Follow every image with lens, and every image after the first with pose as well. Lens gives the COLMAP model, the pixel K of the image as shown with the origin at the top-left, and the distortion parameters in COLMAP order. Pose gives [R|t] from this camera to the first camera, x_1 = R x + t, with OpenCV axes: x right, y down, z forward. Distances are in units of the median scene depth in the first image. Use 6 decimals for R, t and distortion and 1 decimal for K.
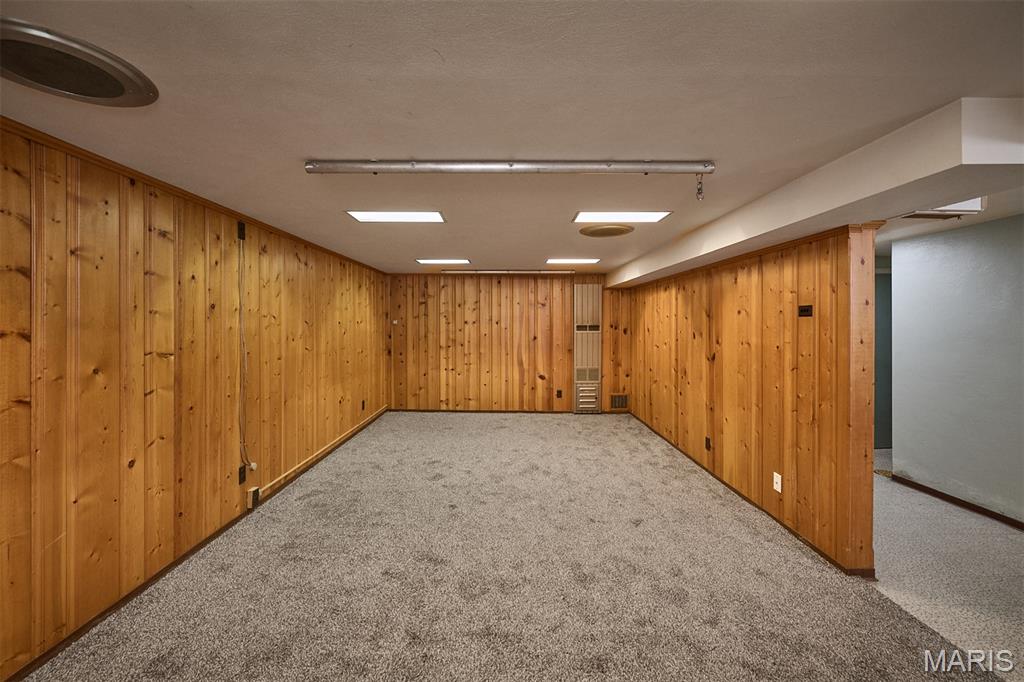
lens RADIAL K [[421.1, 0, 512.5], [0, 421.1, 324.9], [0, 0, 1]] dist [0.000093, -0.000013]
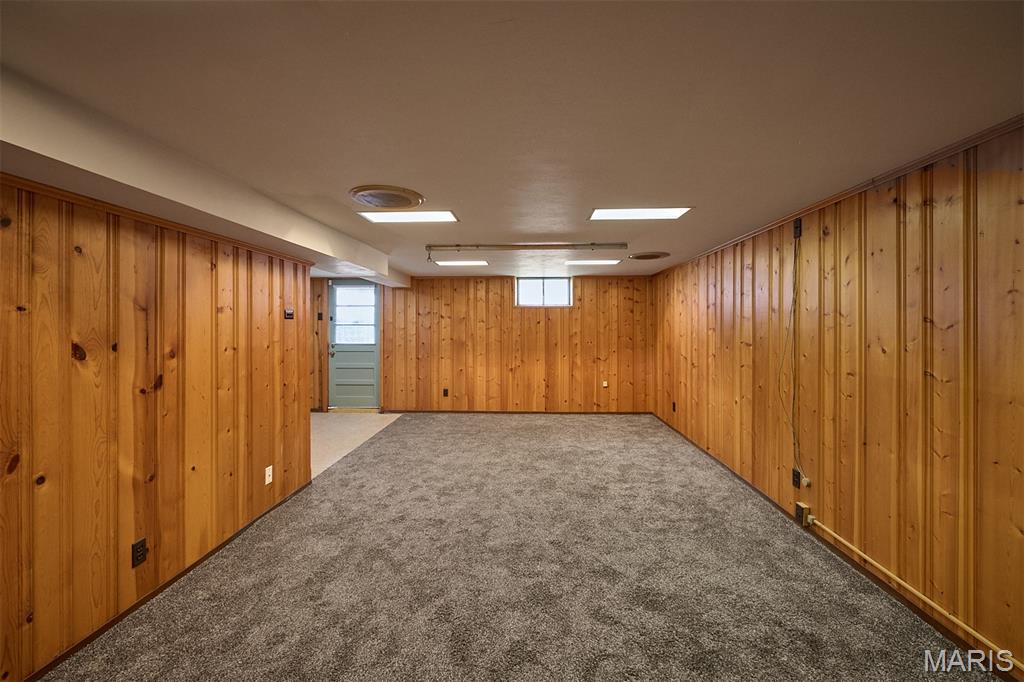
lens RADIAL K [[421.1, 0, 512.5], [0, 421.1, 324.9], [0, 0, 1]] dist [0.000093, -0.000013]
pose [[-0.998078, 0.000026, 0.061964, -0.044506], [0.000116, 0.999999, 0.001451, -0.002707], [-0.061964, 0.001456, -0.998077, 2.014269]]
